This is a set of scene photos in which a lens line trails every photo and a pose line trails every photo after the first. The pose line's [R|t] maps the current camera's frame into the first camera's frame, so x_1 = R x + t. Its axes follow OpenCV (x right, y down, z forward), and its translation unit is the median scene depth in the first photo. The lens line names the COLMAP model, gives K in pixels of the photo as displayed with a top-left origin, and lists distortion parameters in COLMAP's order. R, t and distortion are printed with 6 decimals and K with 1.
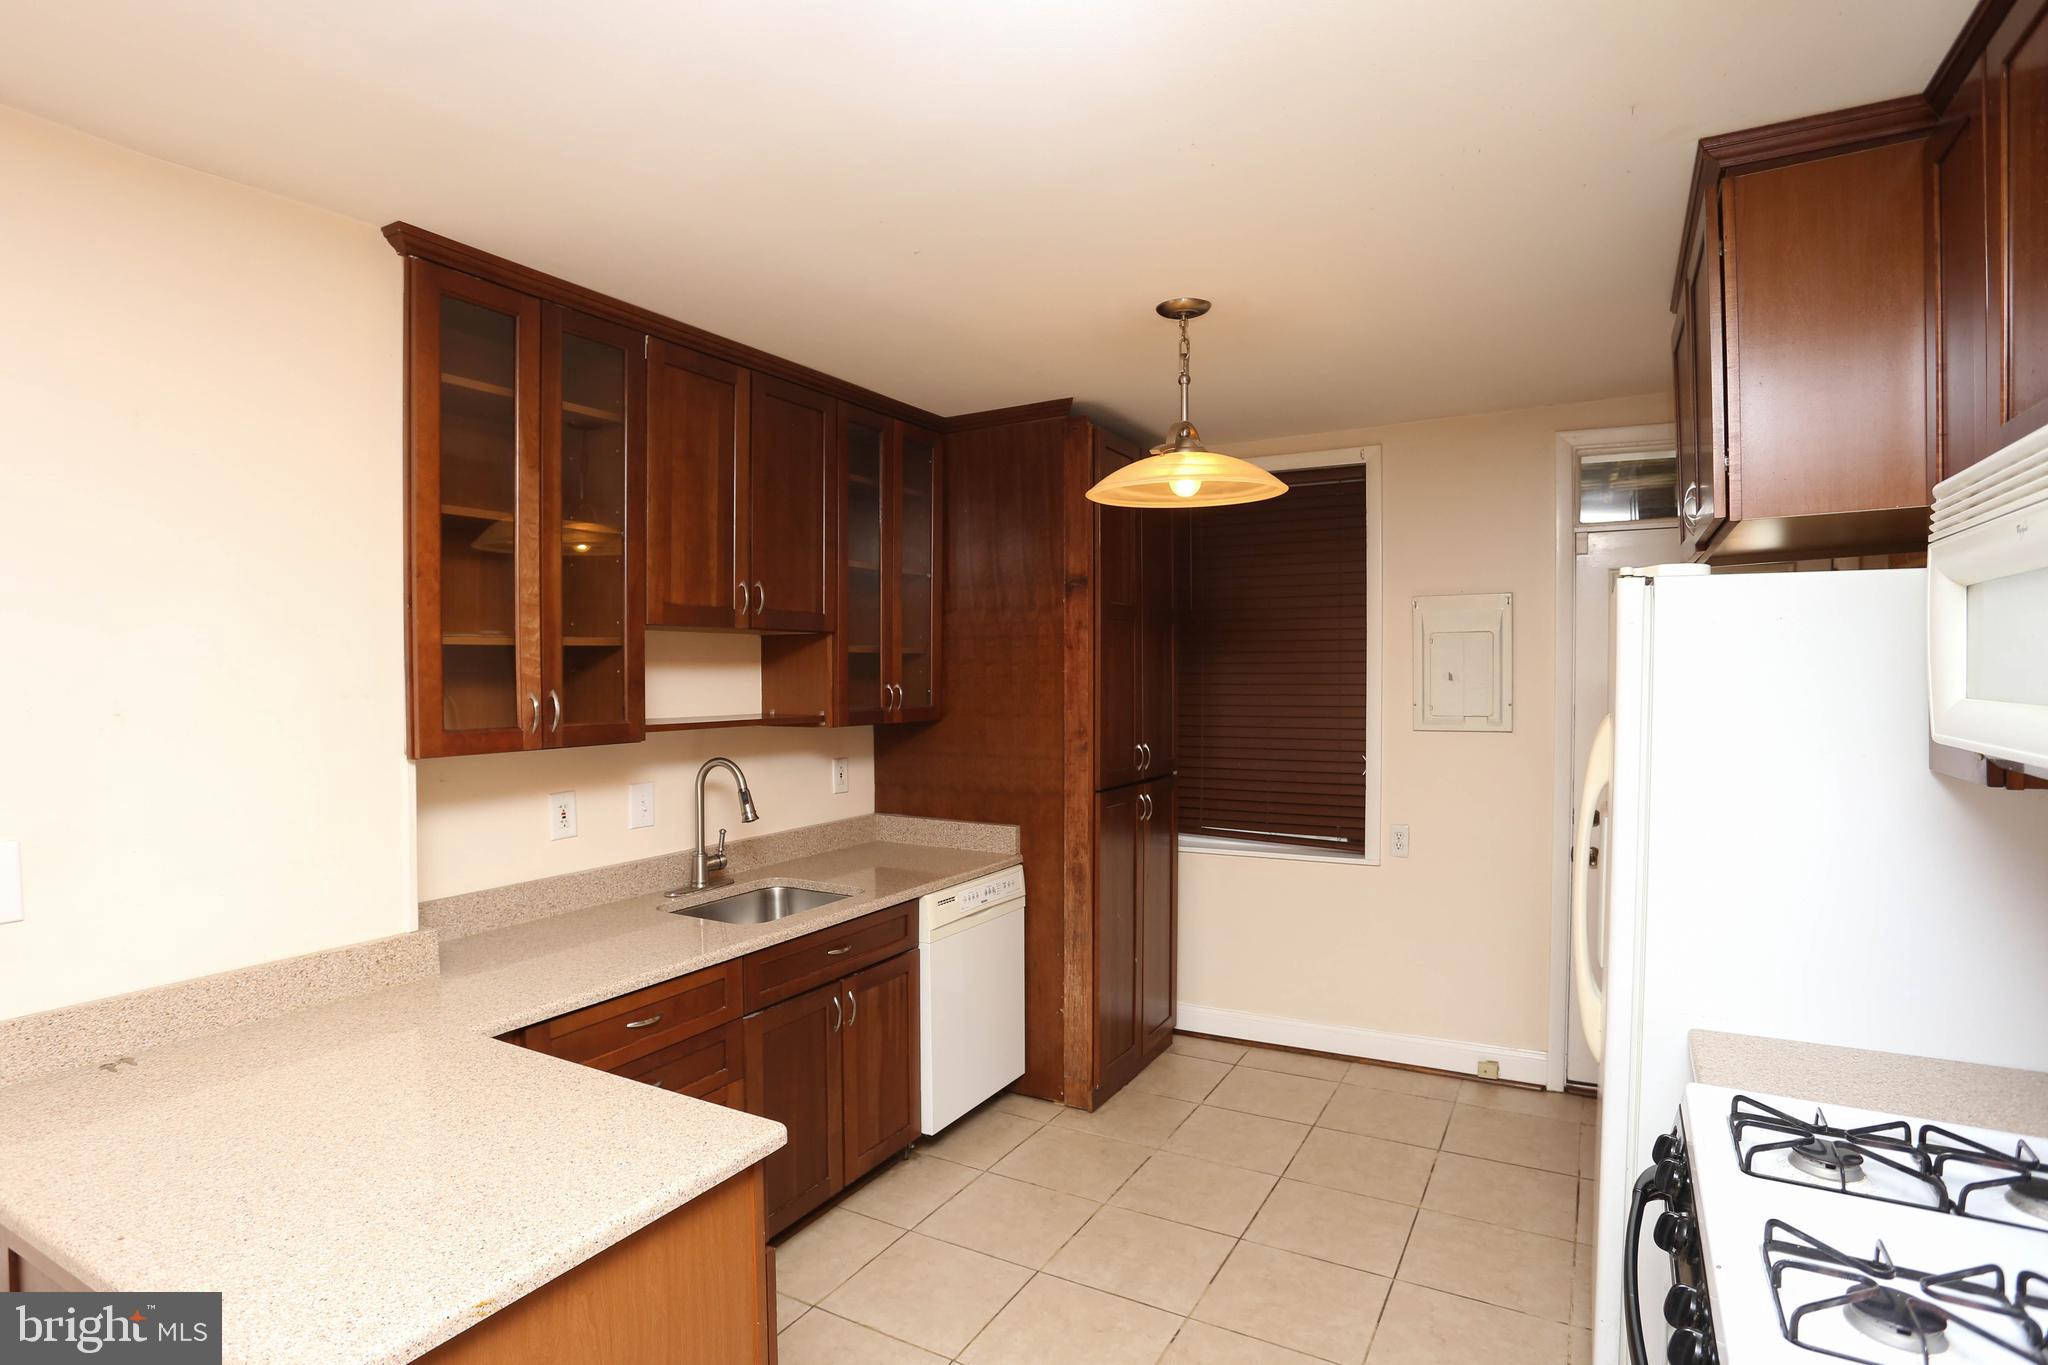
lens RADIAL K [[1092.9, 0, 981.5], [0, 1092.9, 698.5], [0, 0, 1]] dist [-0.050077, 0.002203]
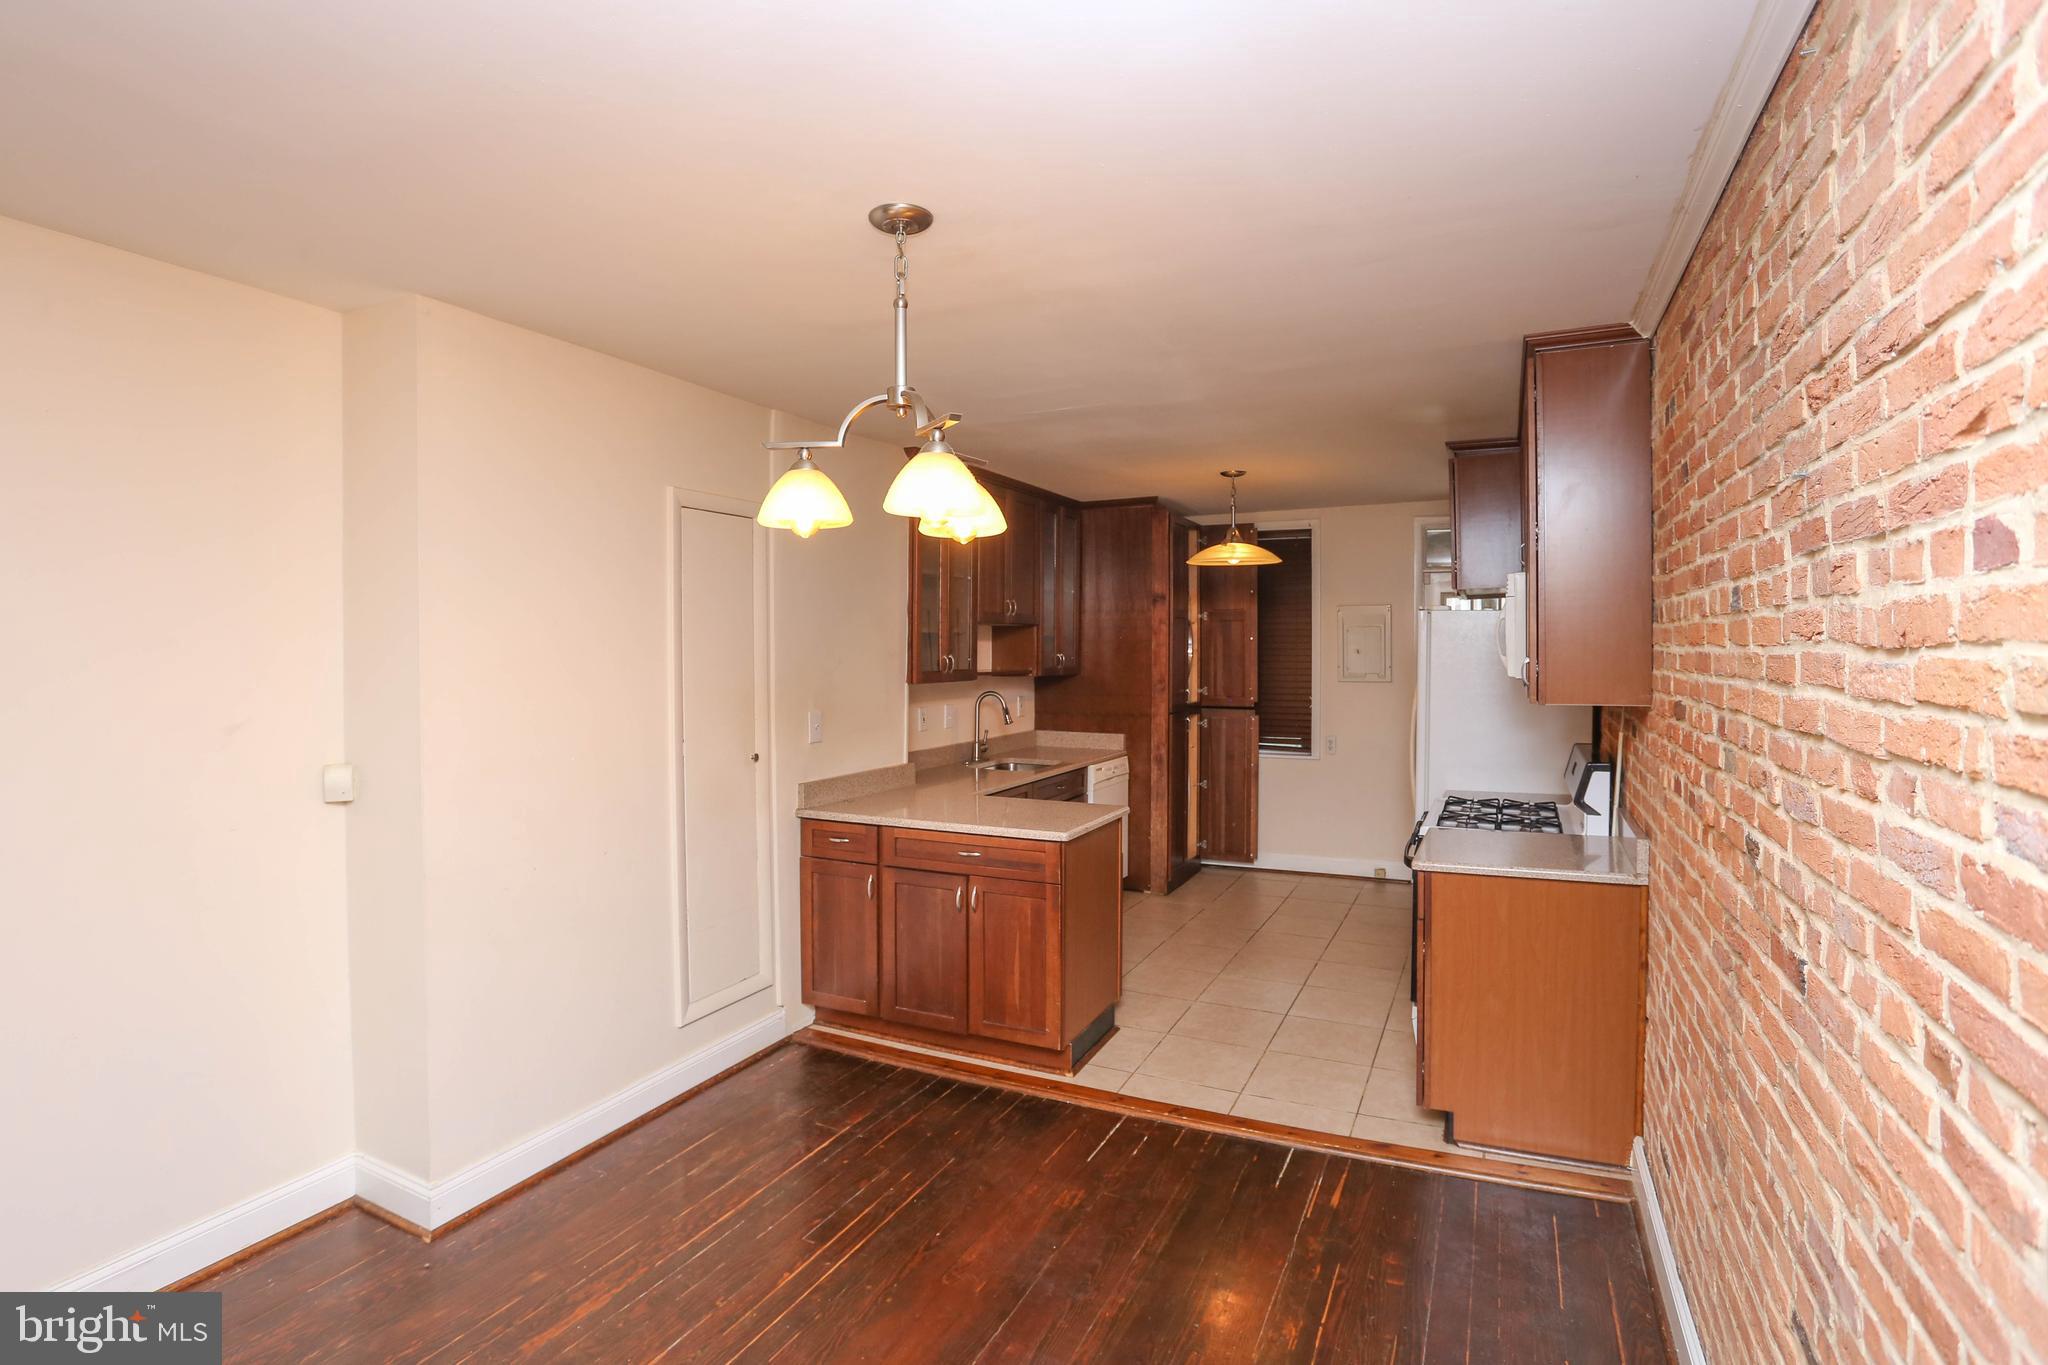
lens RADIAL K [[1005.3, 0, 1062.6], [0, 1005.3, 667.4], [0, 0, 1]] dist [-0.001801, 0.000060]
pose [[0.991002, 0.003329, 0.133807, -0.291354], [-0.002176, 0.999959, -0.008762, 0.023774], [-0.133831, 0.008392, 0.990969, -0.620066]]
